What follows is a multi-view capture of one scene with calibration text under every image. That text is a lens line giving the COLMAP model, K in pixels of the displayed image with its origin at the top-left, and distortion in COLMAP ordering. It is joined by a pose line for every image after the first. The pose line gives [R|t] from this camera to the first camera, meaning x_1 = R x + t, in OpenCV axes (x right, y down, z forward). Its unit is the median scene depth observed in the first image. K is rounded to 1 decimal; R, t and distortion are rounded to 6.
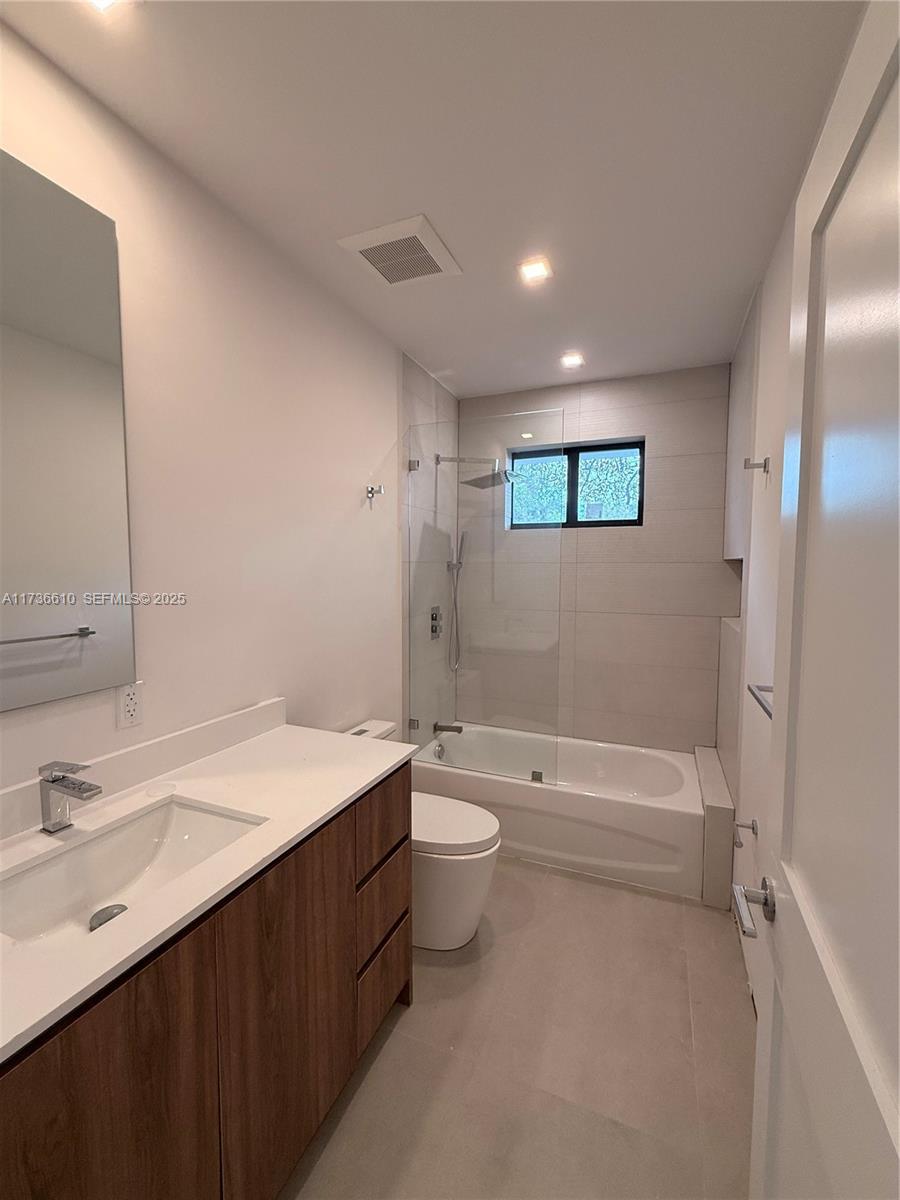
lens RADIAL K [[490.7, 0, 451.7], [0, 490.7, 598.3], [0, 0, 1]] dist [-0.012899, 0.001831]
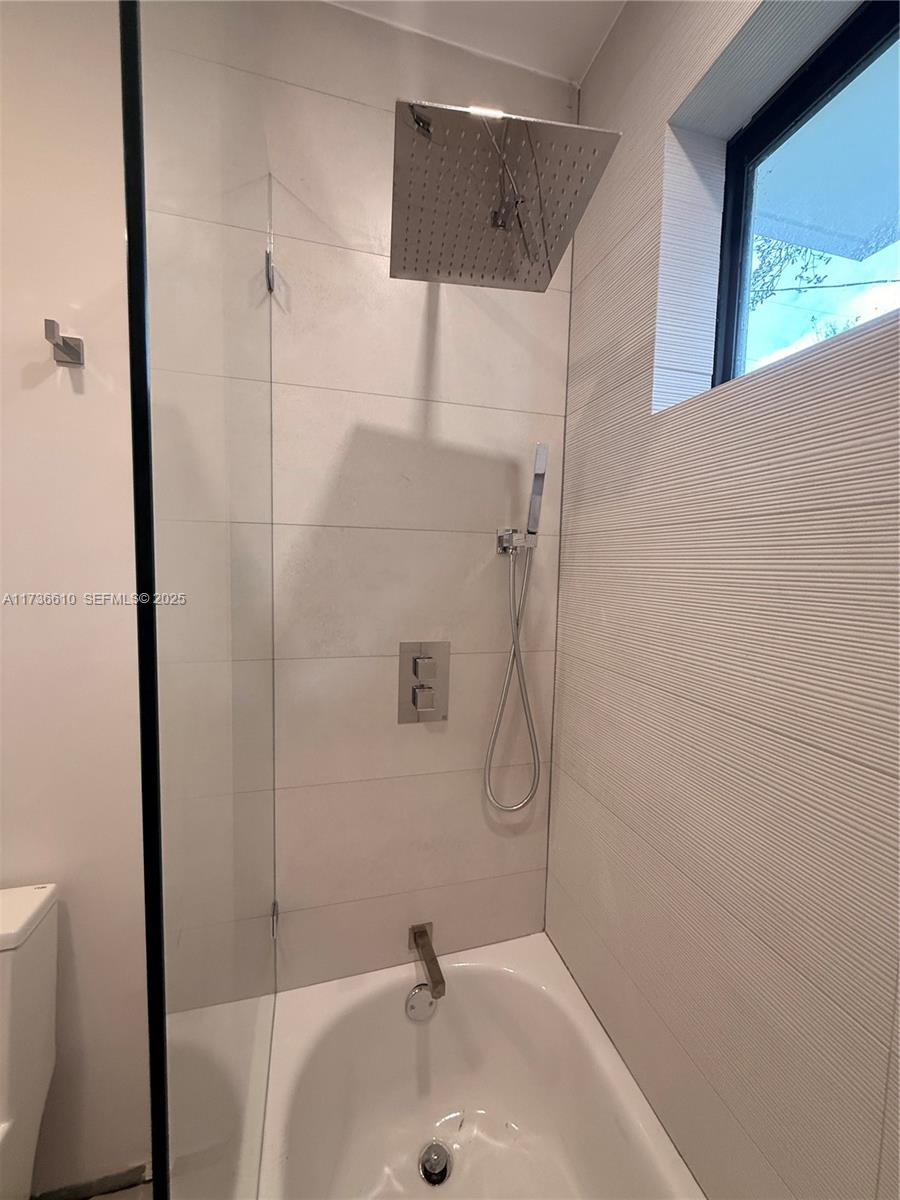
lens RADIAL K [[490.7, 0, 459.2], [0, 490.7, 600.6], [0, 0, 1]] dist [-0.012899, 0.001831]
pose [[0.637940, 0.067530, -0.767119, 0.288362], [-0.063549, 0.997366, 0.034951, -0.032542], [0.767459, 0.026453, 0.640552, 0.775052]]
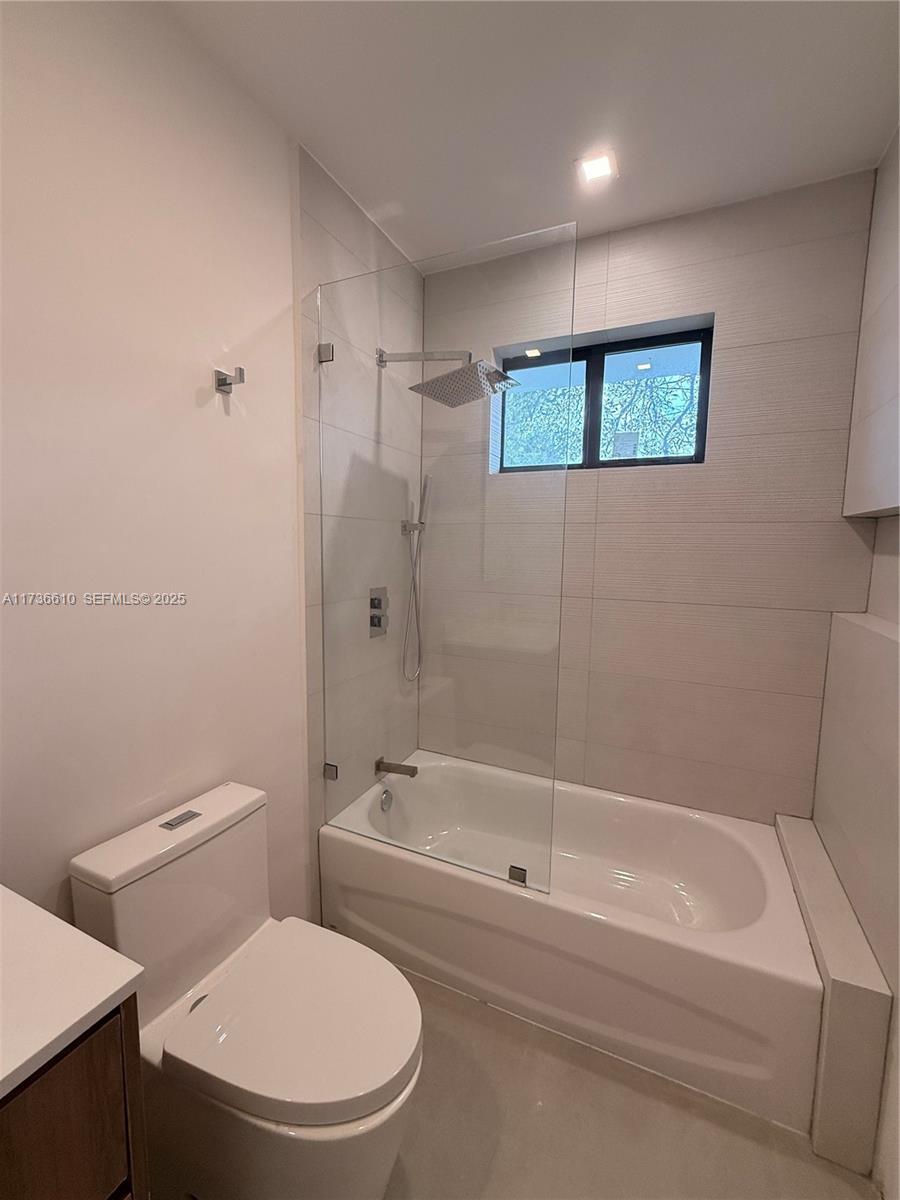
lens RADIAL K [[490.7, 0, 452.5], [0, 490.7, 601.8], [0, 0, 1]] dist [-0.012899, 0.001831]
pose [[0.999105, 0.015089, -0.039520, 0.093599], [-0.012991, 0.998520, 0.052803, 0.000104], [0.040258, -0.052243, 0.997823, 0.345541]]
